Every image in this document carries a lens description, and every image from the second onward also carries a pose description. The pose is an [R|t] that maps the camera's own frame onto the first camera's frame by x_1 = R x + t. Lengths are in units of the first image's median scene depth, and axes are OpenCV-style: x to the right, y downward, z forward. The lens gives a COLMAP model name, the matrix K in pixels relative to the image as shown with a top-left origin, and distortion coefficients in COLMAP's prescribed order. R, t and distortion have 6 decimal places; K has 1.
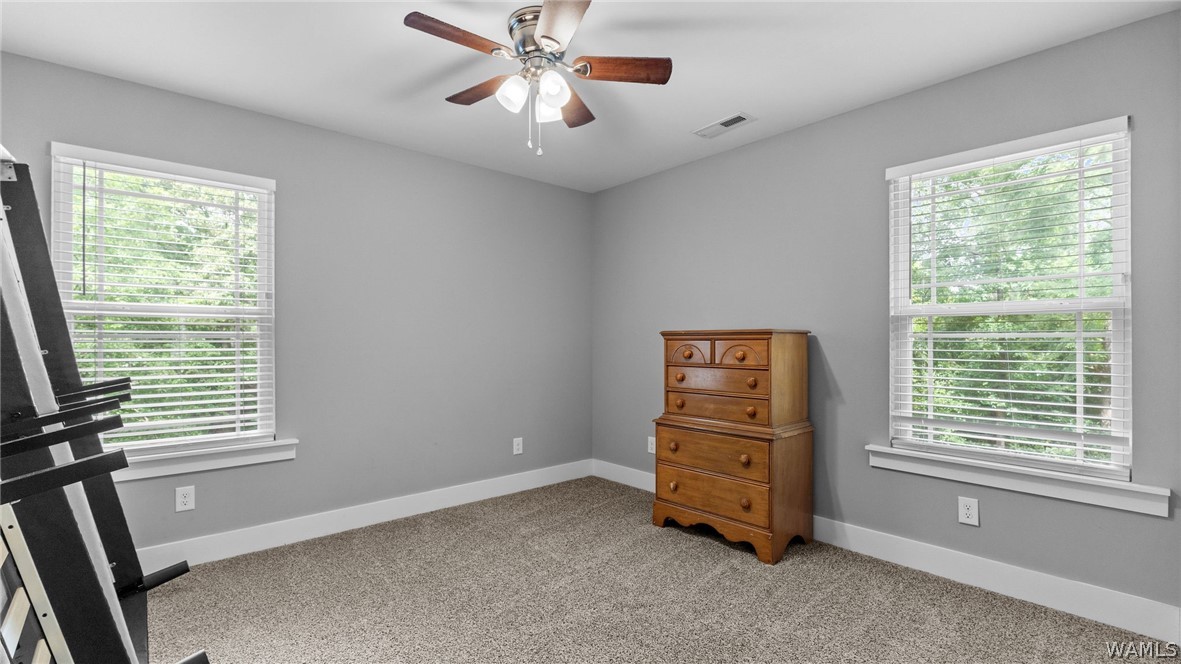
lens RADIAL K [[529.4, 0, 603.7], [0, 529.4, 330.7], [0, 0, 1]] dist [-0.001670, -0.000427]
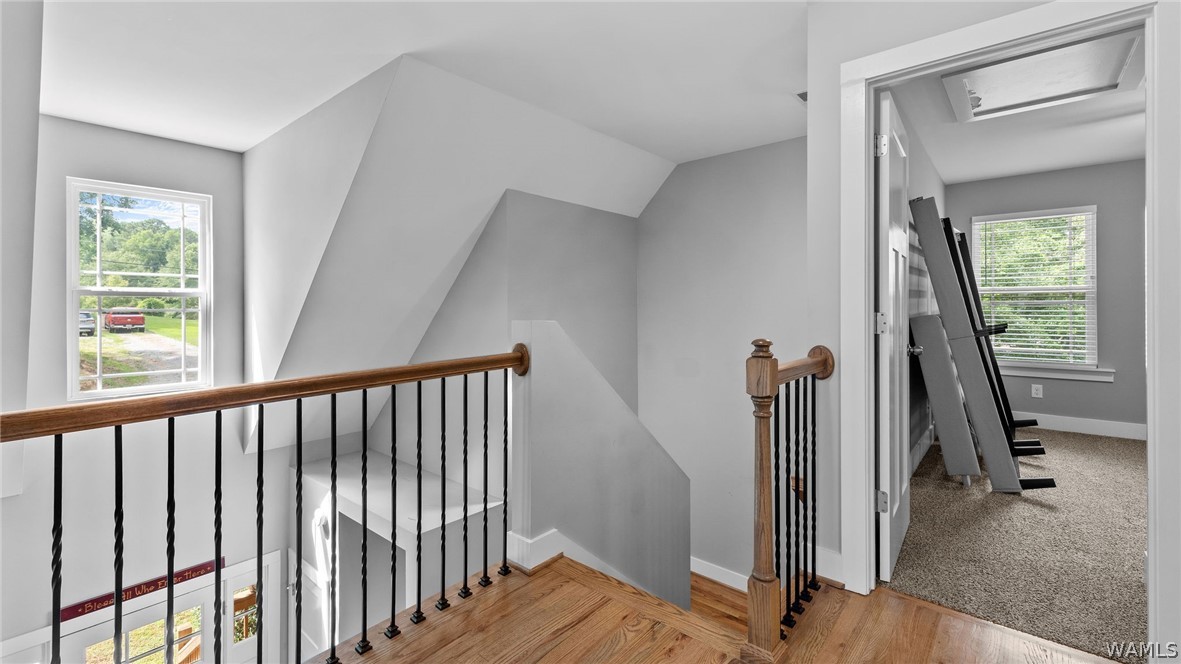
lens RADIAL K [[497.5, 0, 593.1], [0, 497.5, 321.2], [0, 0, 1]] dist [0.001915, -0.000002]
pose [[0.133157, 0.036380, -0.990427, 0.651386], [0.042656, 0.998190, 0.042400, -0.060933], [0.990177, -0.047894, 0.131364, -0.684219]]
